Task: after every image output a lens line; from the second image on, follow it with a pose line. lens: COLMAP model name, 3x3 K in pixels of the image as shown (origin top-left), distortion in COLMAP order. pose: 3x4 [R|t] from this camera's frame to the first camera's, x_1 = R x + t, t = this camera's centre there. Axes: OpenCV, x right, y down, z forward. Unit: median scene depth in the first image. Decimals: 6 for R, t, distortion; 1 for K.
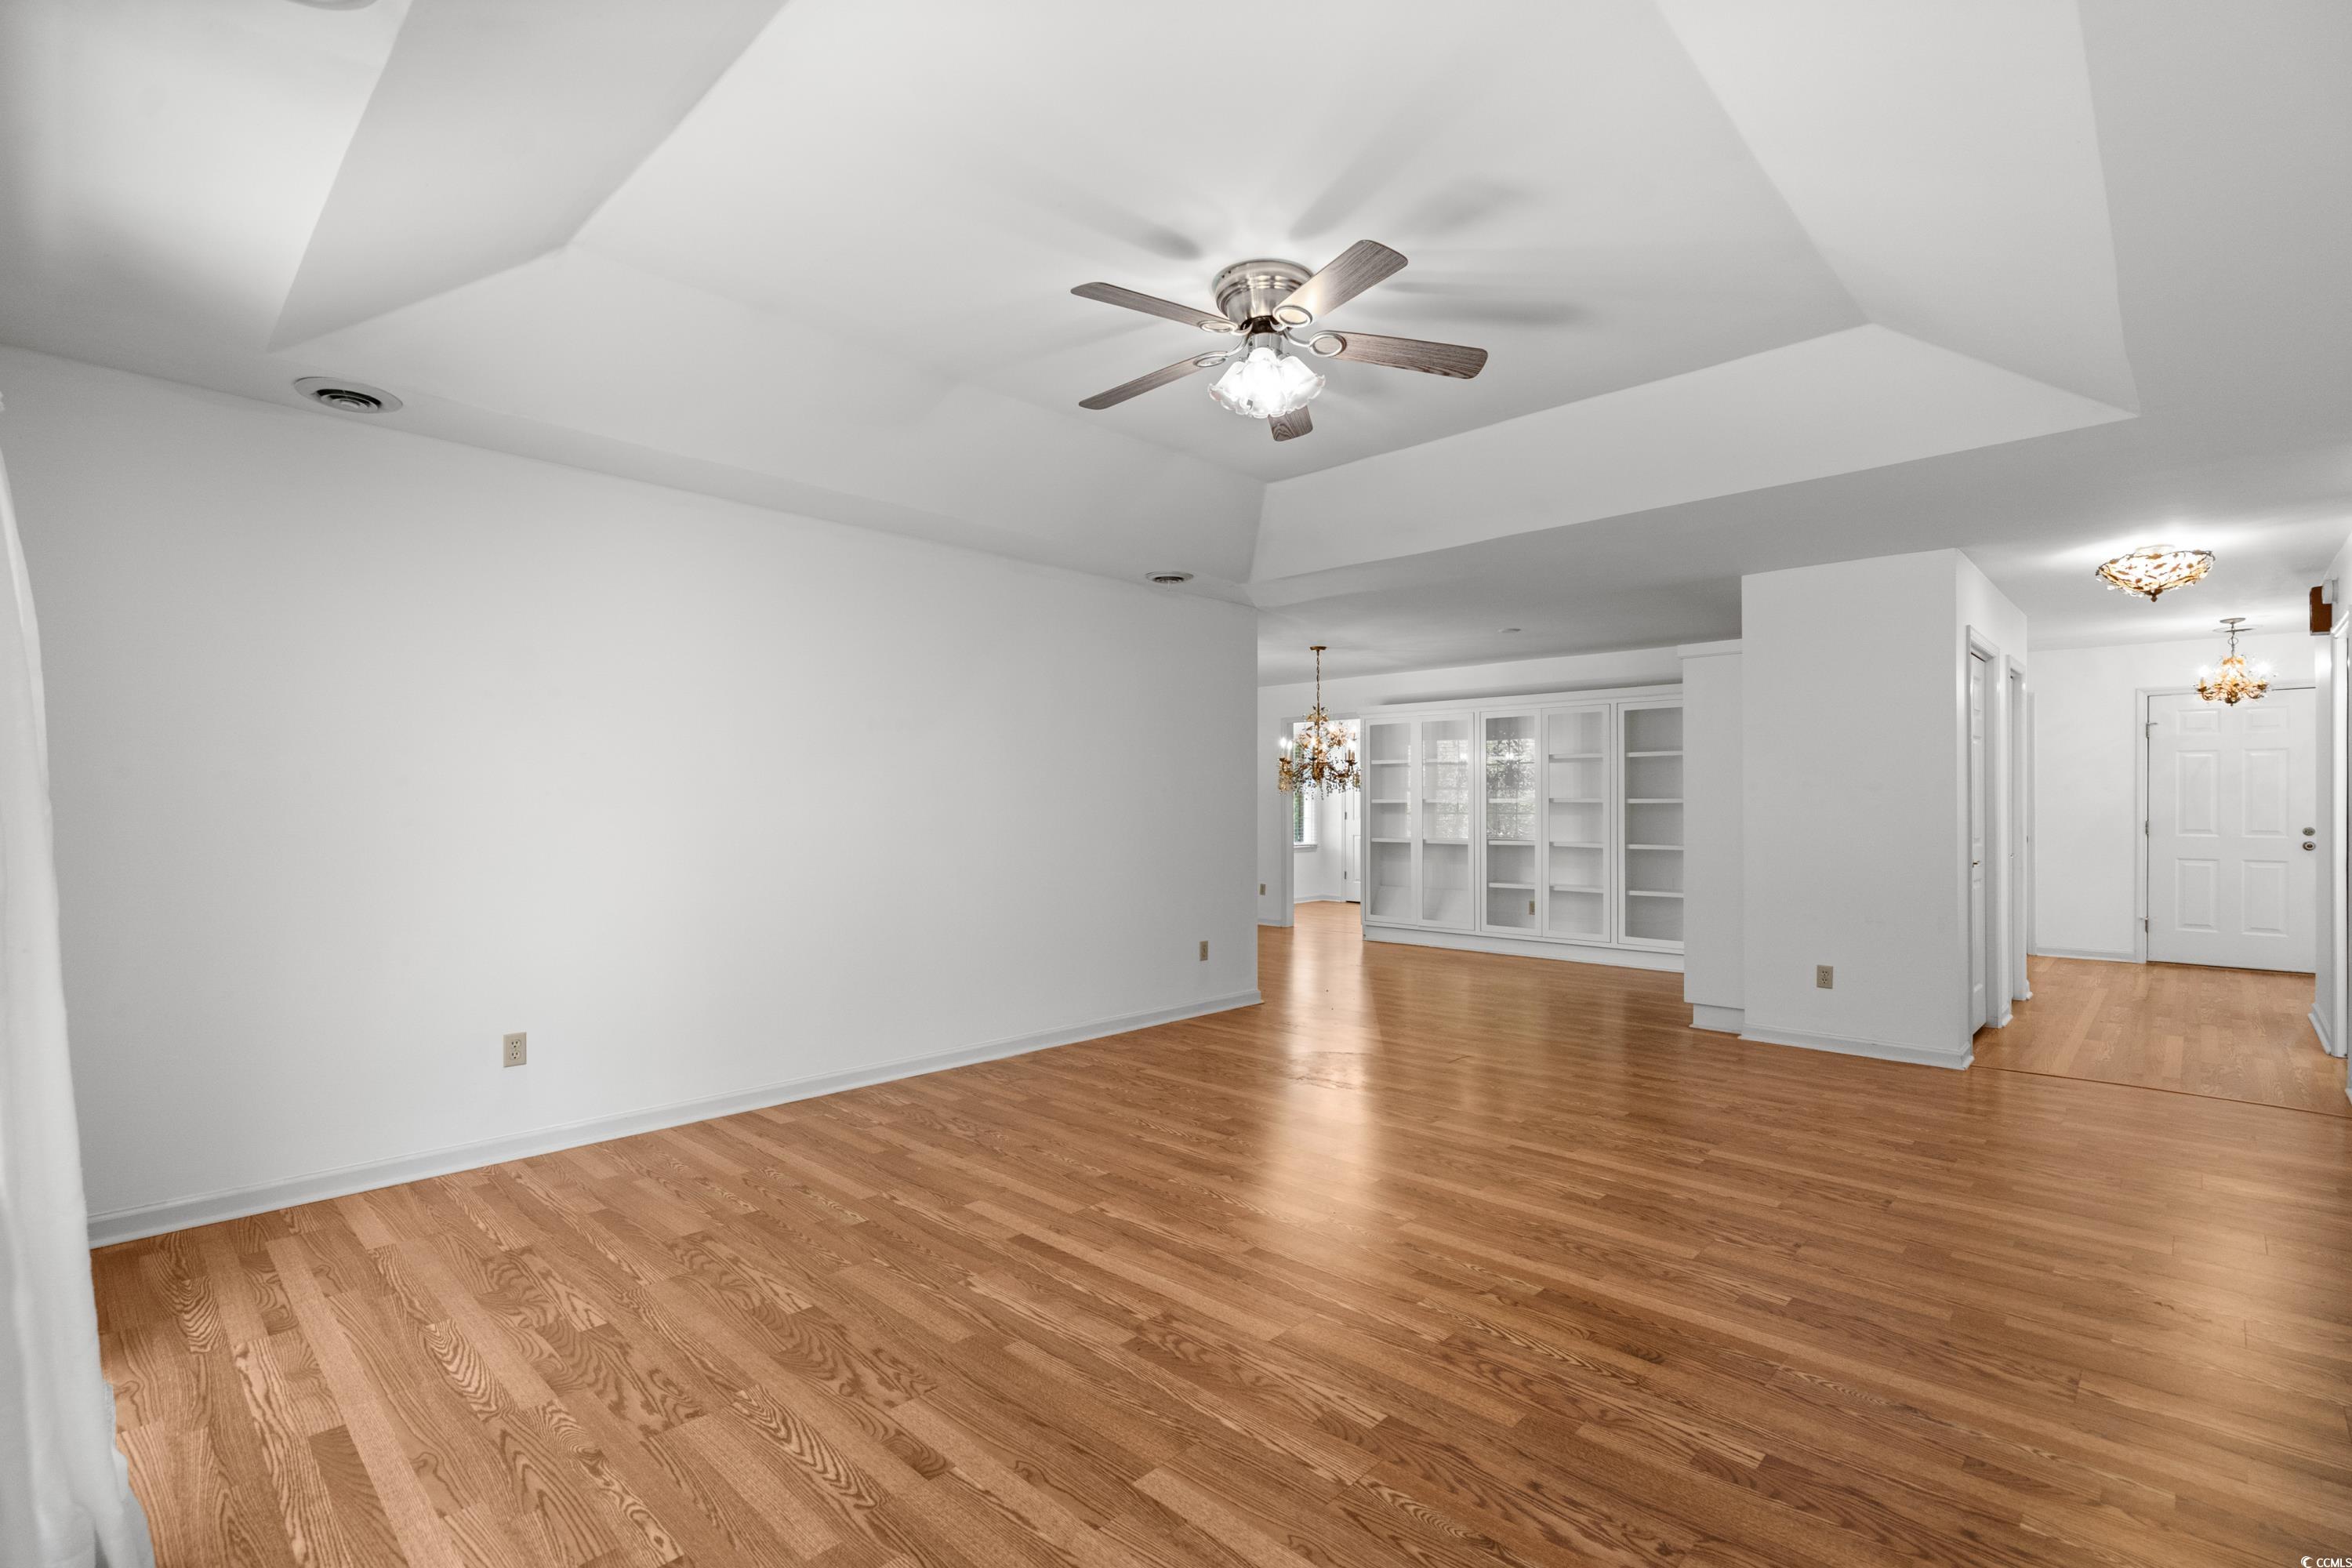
lens RADIAL K [[1079.5, 0, 1170.1], [0, 1079.5, 791.9], [0, 0, 1]] dist [-0.002694, 0.001489]
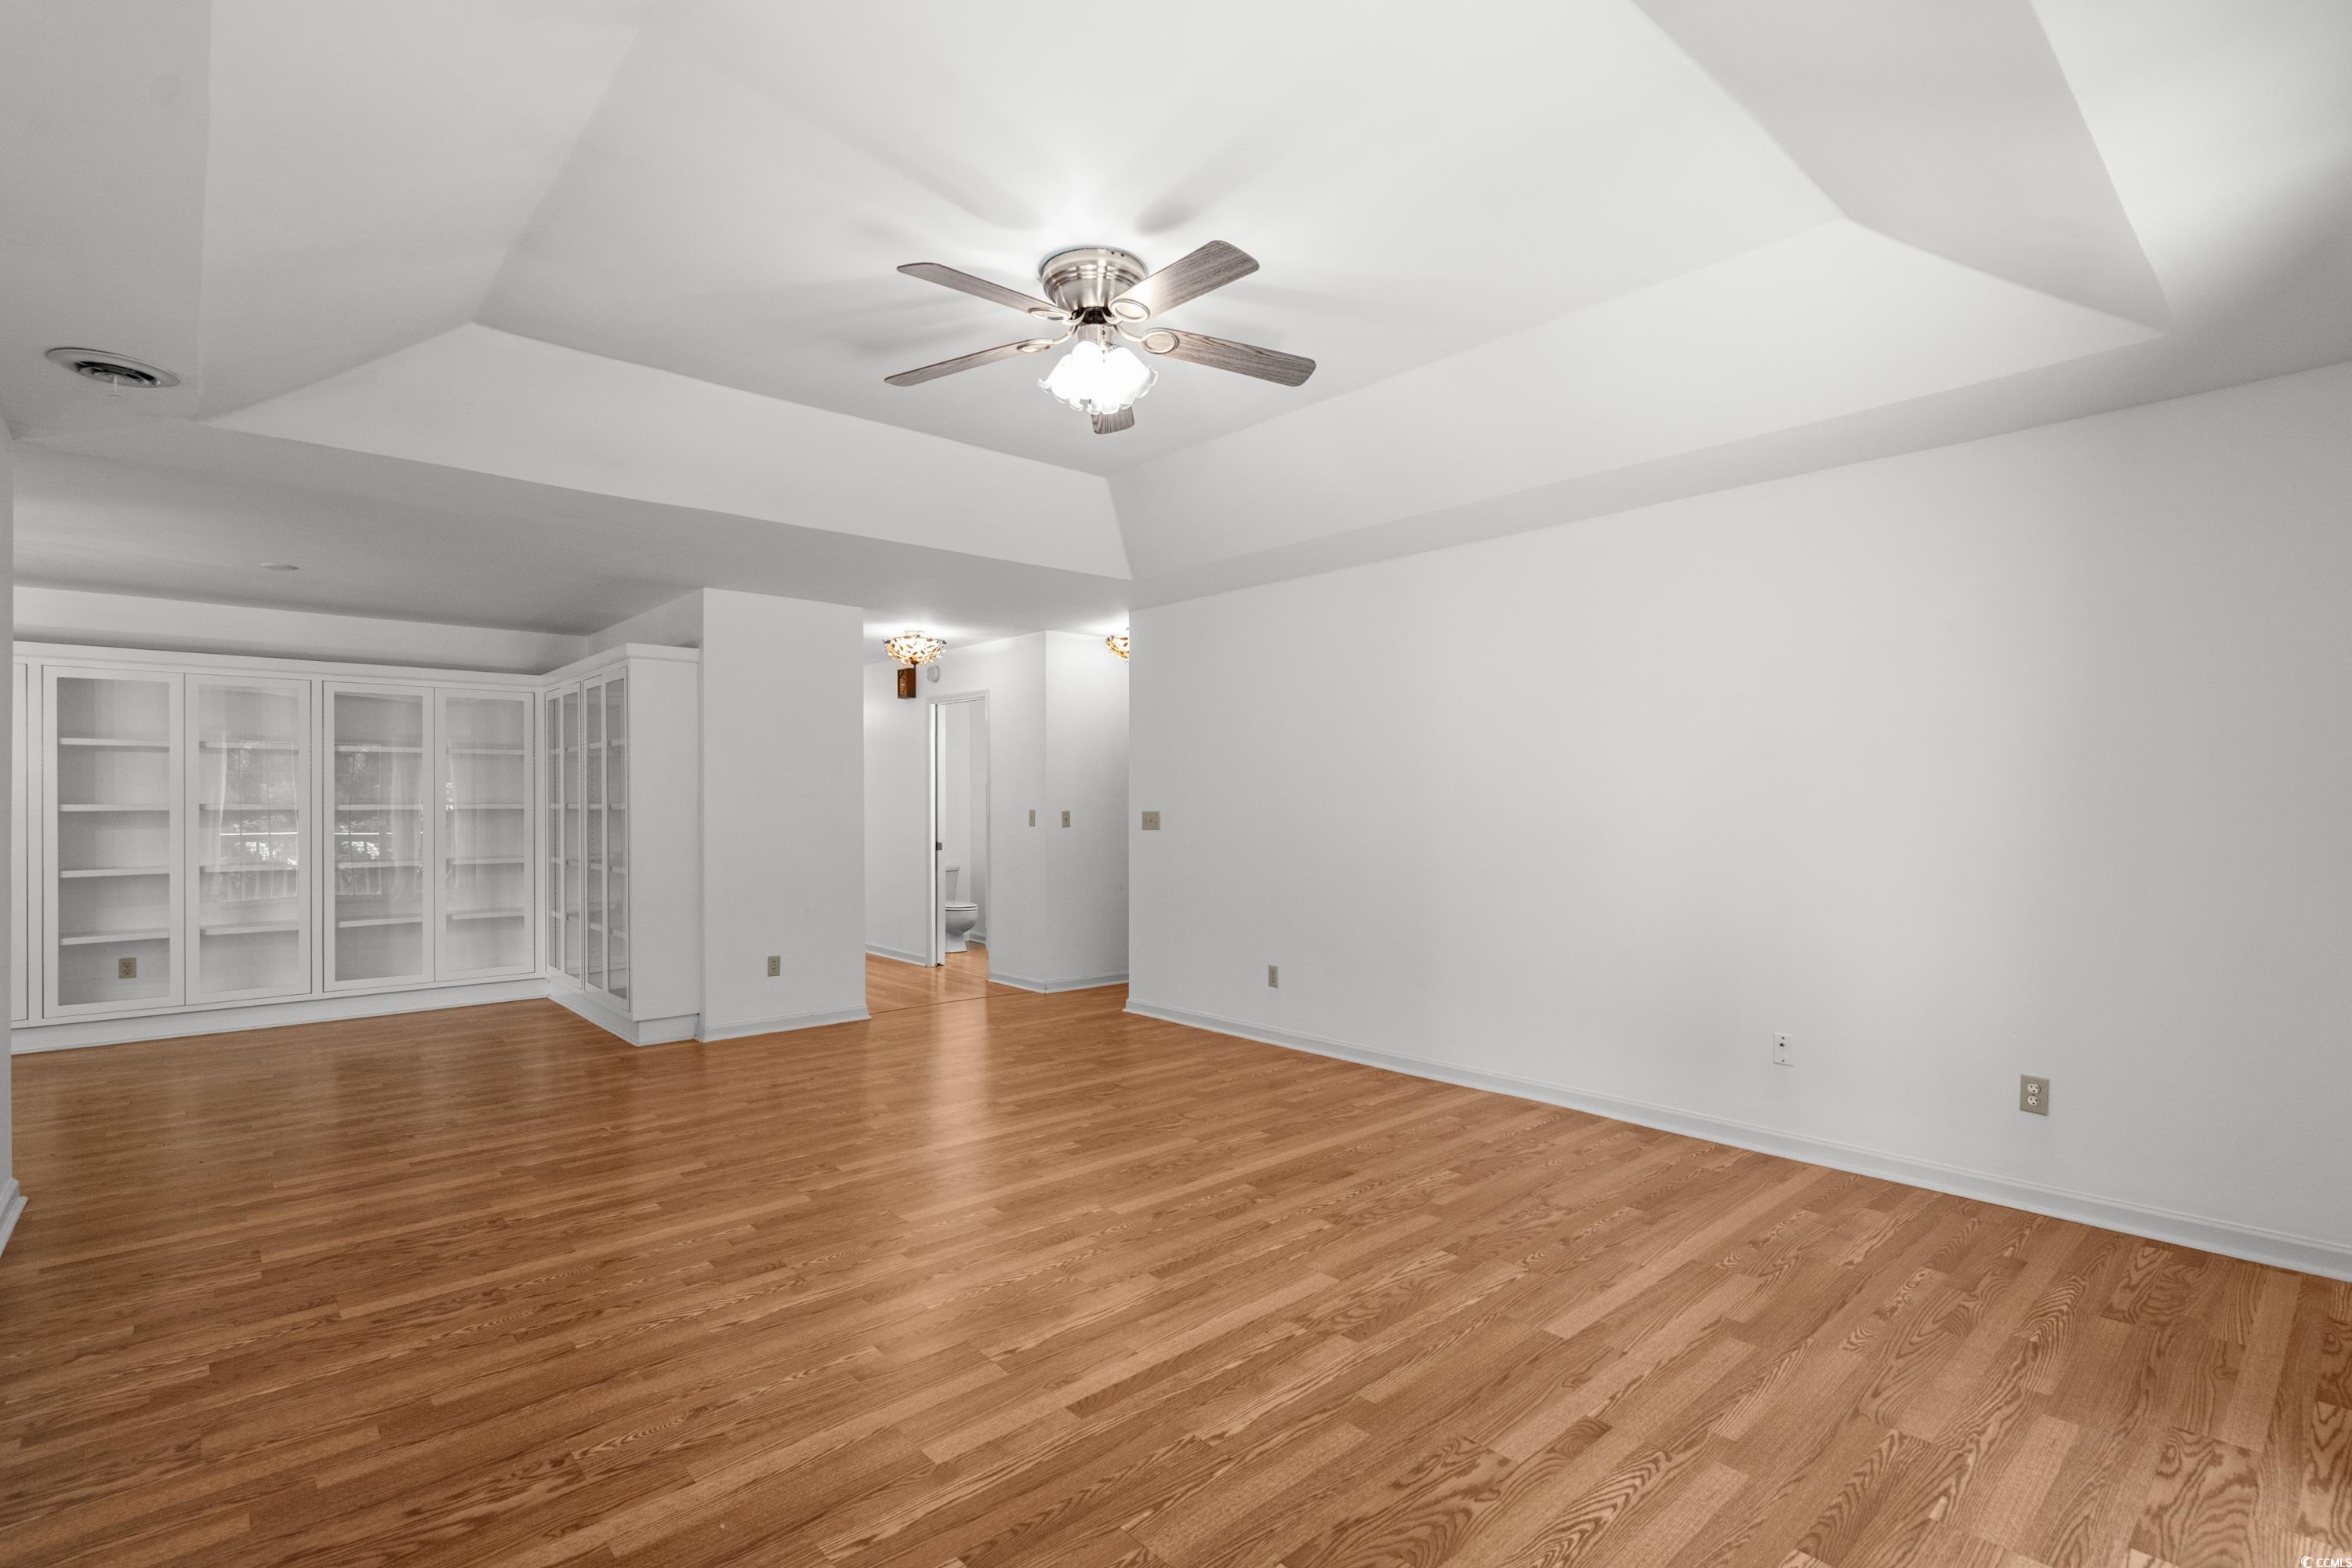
lens RADIAL K [[1079.5, 0, 1217.5], [0, 1079.5, 800.8], [0, 0, 1]] dist [-0.002694, 0.001489]
pose [[0.056389, 0.002015, 0.998407, -1.008860], [-0.010443, 0.999944, -0.001428, -0.007718], [-0.998354, -0.010345, 0.056406, 0.995038]]
